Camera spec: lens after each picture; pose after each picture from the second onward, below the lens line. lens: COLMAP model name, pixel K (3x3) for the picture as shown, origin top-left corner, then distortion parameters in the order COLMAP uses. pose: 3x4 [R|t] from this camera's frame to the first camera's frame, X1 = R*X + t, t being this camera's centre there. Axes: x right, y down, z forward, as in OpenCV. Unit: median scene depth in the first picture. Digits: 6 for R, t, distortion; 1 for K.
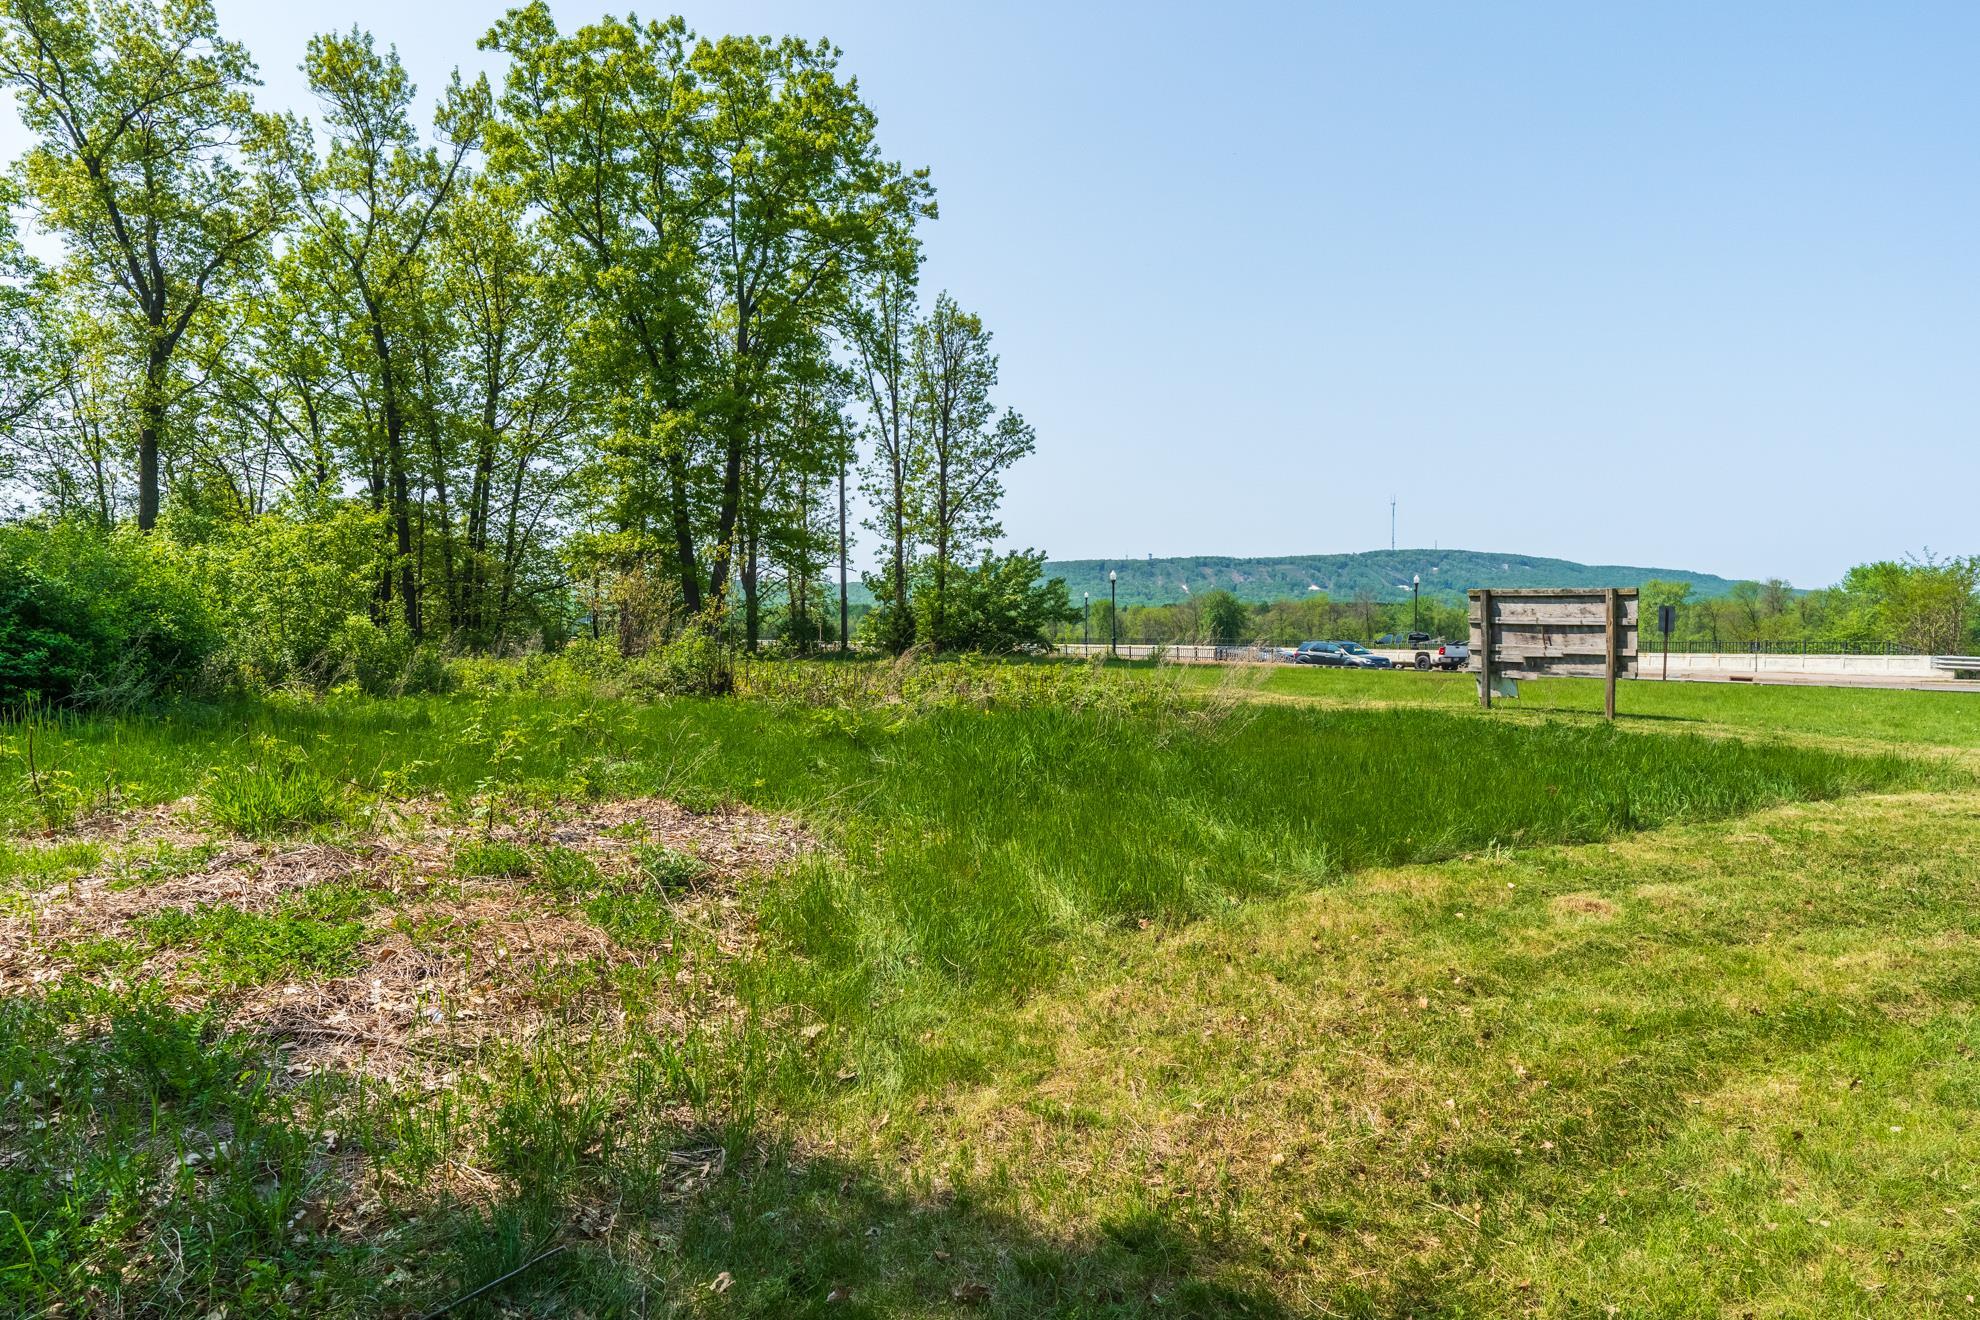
lens RADIAL K [[1155.2, 0, 982.9], [0, 1155.2, 675.3], [0, 0, 1]] dist [0.001523, 0.000813]
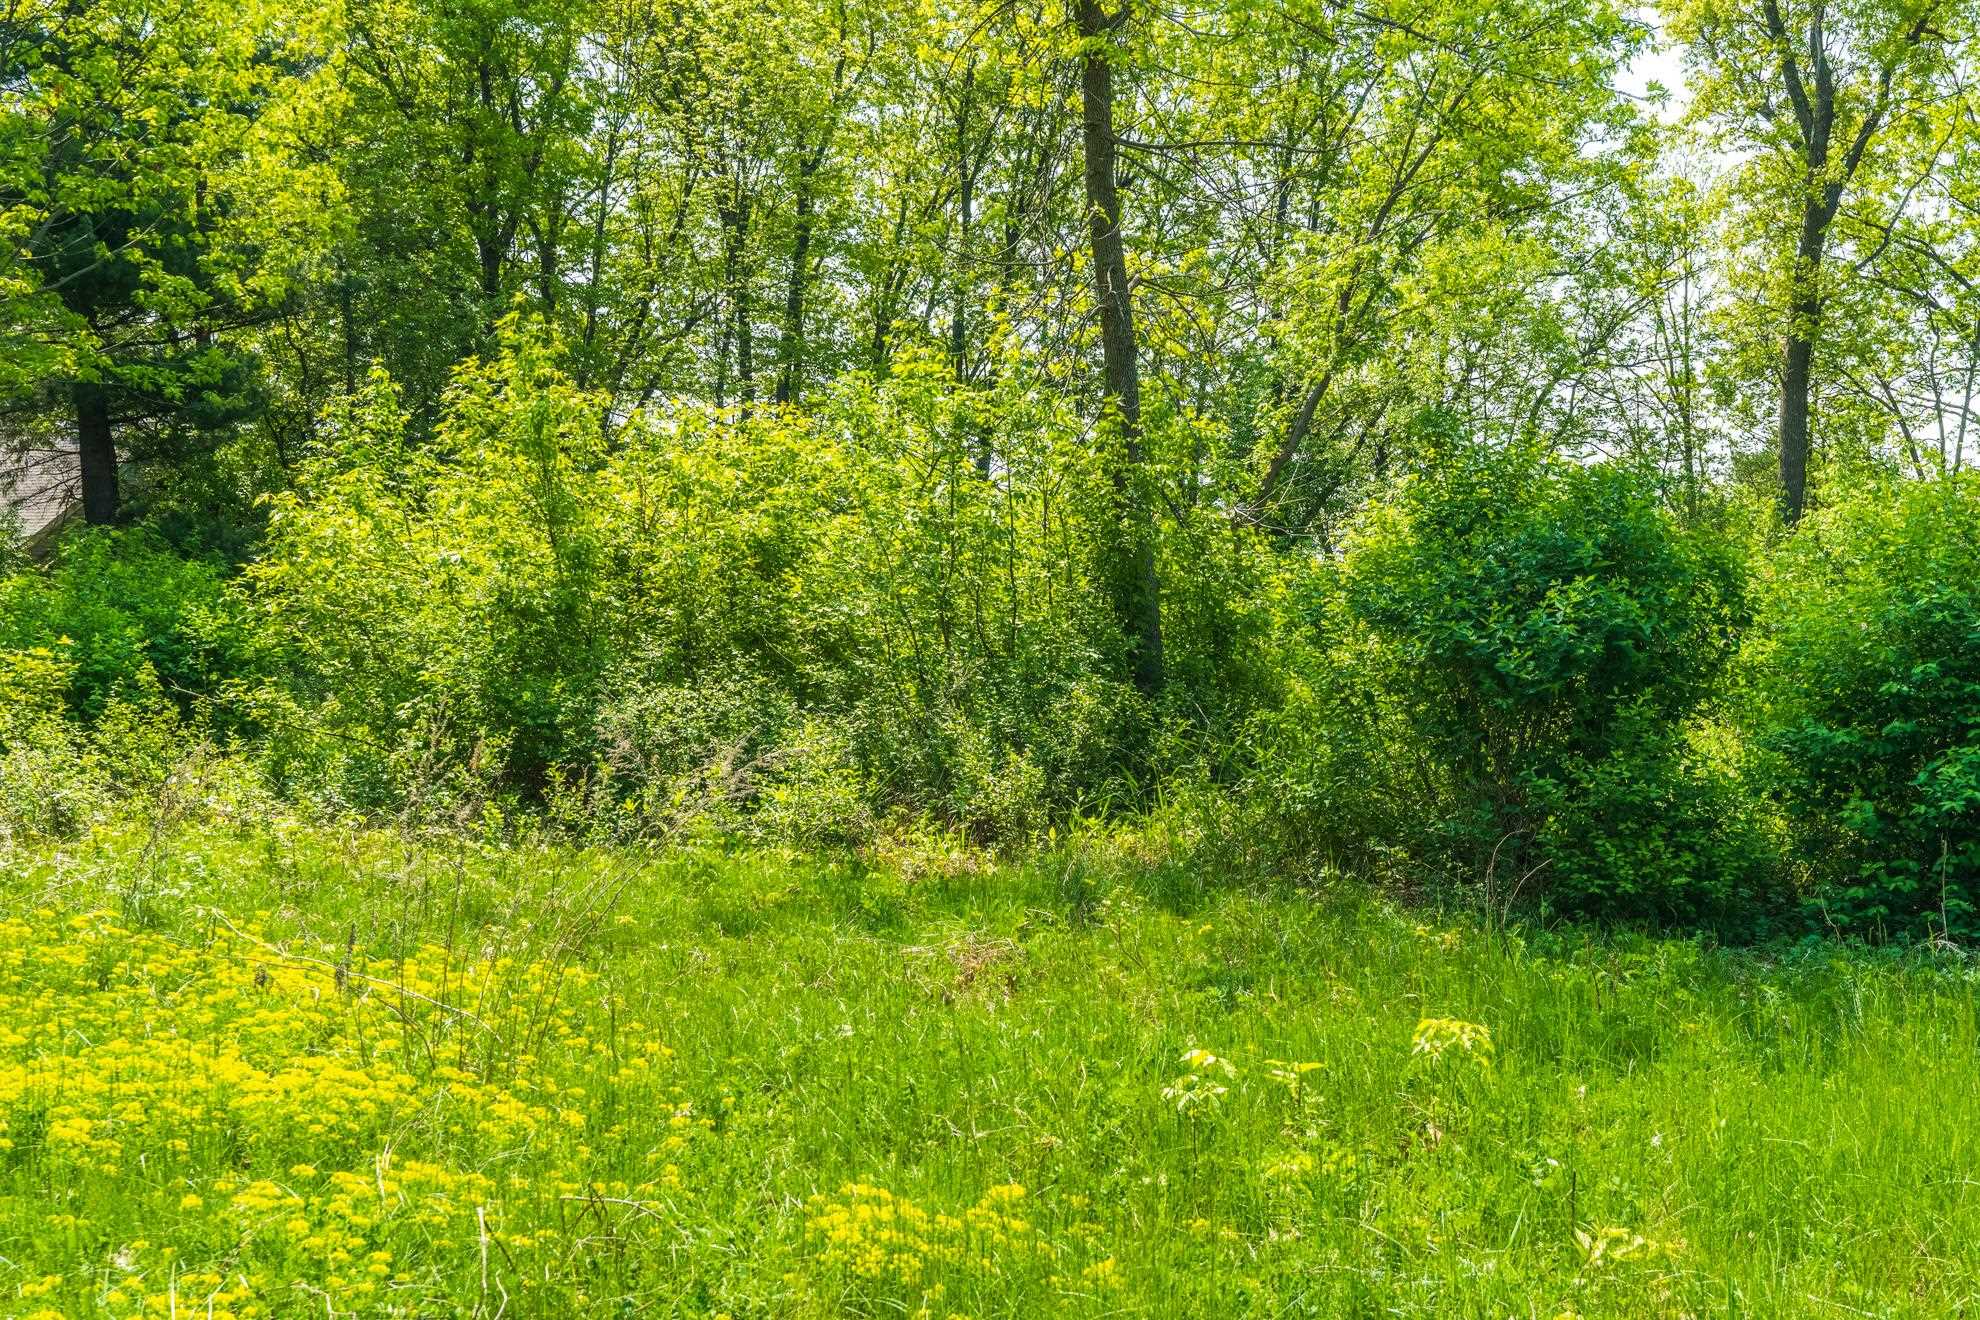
lens RADIAL K [[1957.6, 0, 982.3], [0, 1957.6, 646.0], [0, 0, 1]] dist [0.012613, 0.000000]
pose [[0.587894, 0.009376, -0.808884, -0.145899], [-0.054798, 0.998097, -0.028259, -0.006785], [0.807080, 0.060939, 0.587289, 0.080837]]
